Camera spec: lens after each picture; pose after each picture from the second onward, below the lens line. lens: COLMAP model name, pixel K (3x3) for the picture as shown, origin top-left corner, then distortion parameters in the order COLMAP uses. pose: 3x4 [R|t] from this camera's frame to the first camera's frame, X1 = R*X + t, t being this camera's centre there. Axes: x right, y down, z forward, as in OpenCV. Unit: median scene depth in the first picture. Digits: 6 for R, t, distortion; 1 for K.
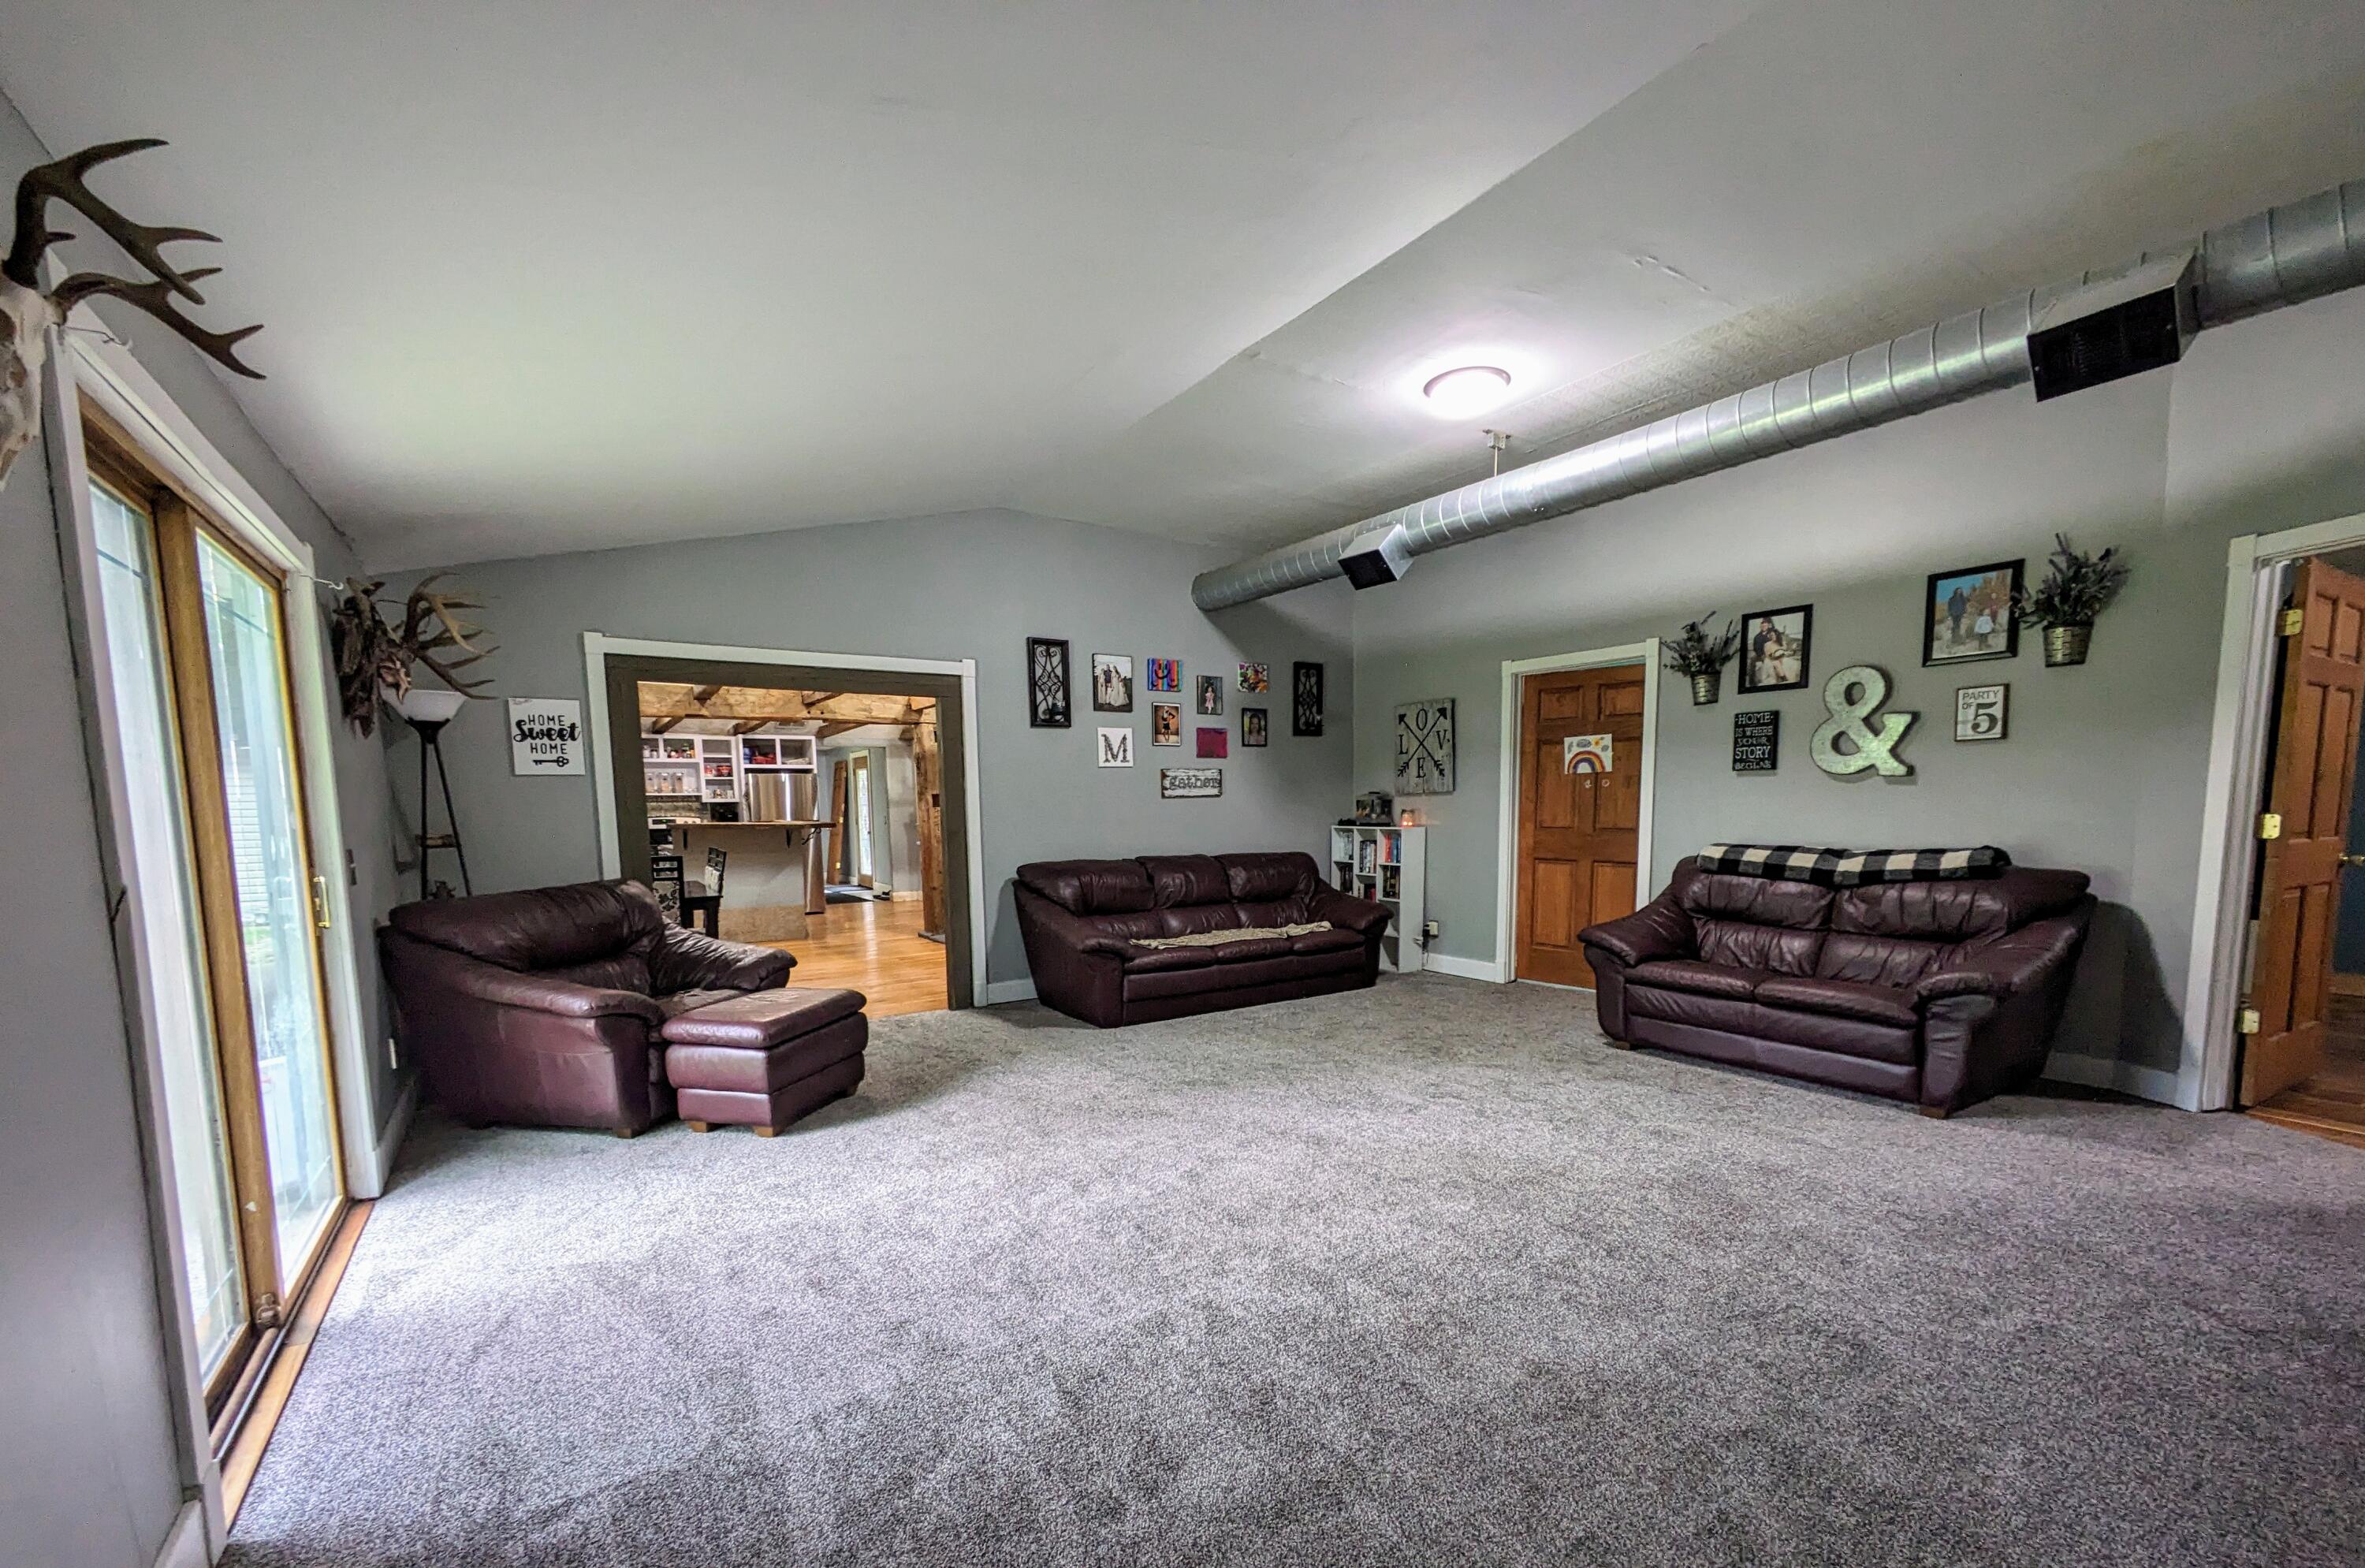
lens RADIAL K [[945.9, 0, 1180.7], [0, 945.9, 797.9], [0, 0, 1]] dist [-0.000048, -0.000002]
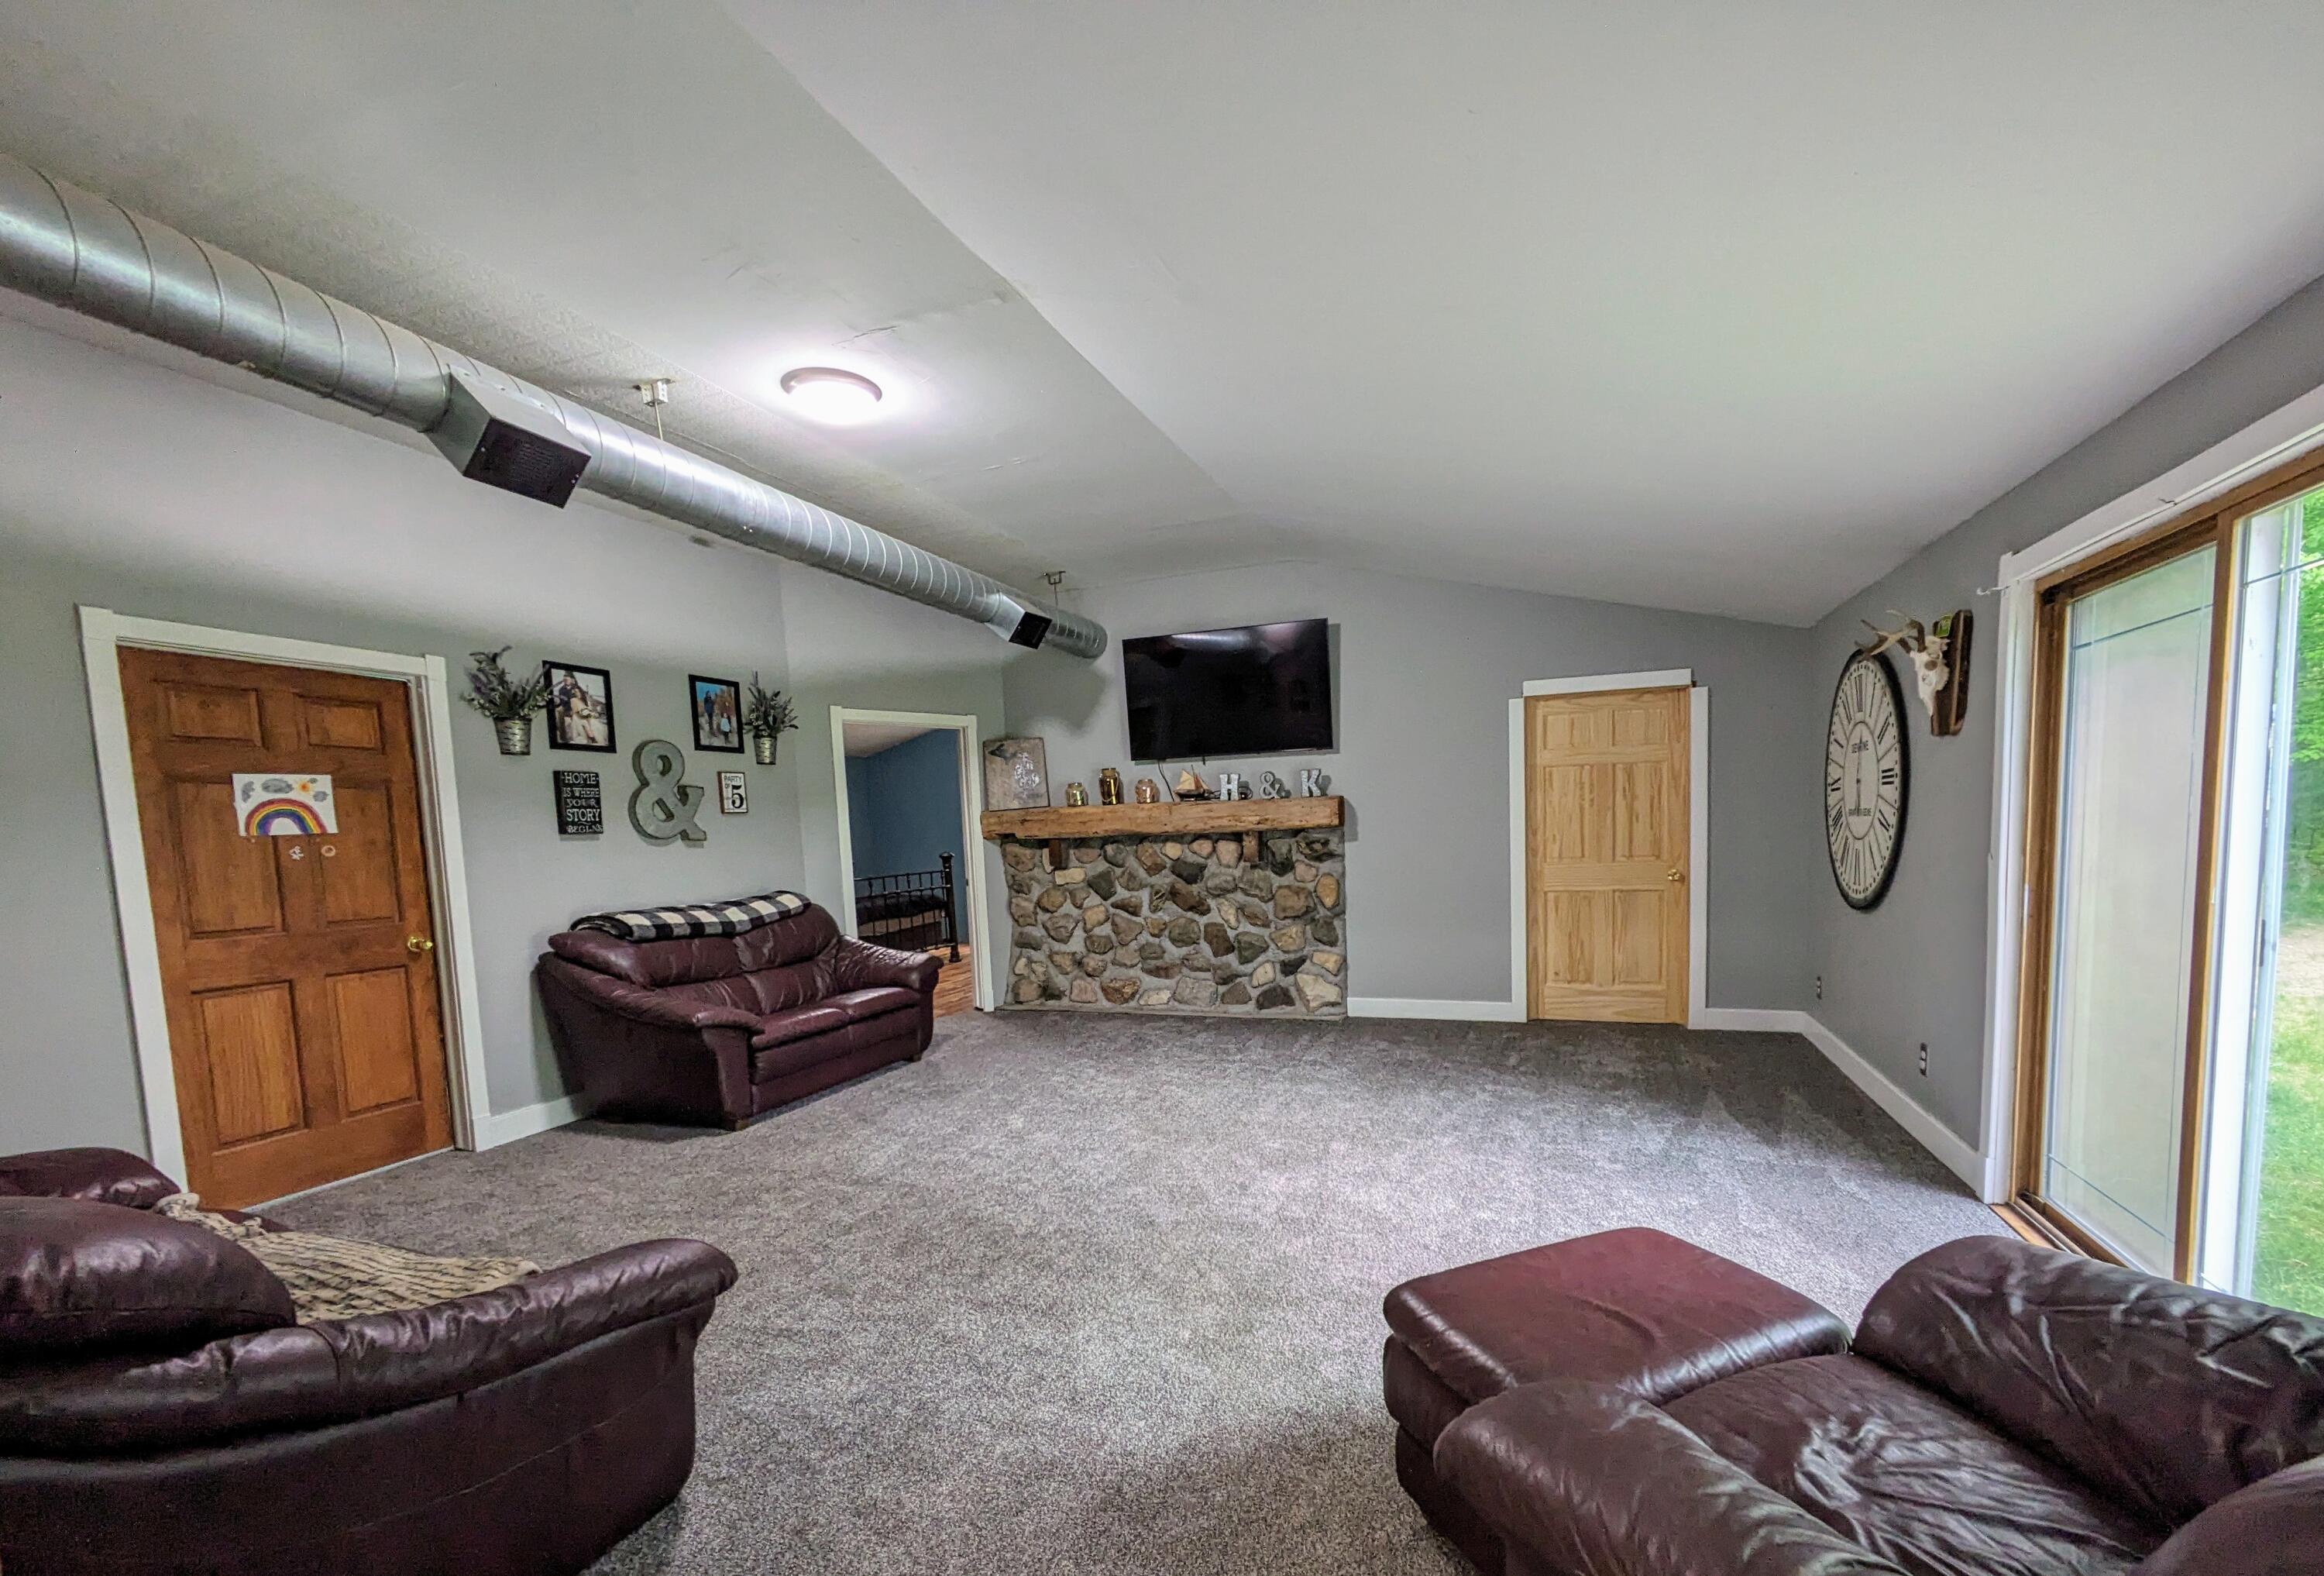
lens RADIAL K [[969.5, 0, 1161.9], [0, 969.5, 790.0], [0, 0, 1]] dist [-0.000188, -0.000024]
pose [[-0.564592, 0.029811, 0.824832, -0.476264], [0.004356, 0.999441, -0.033140, -0.036128], [-0.825359, -0.015118, -0.564407, 0.999294]]
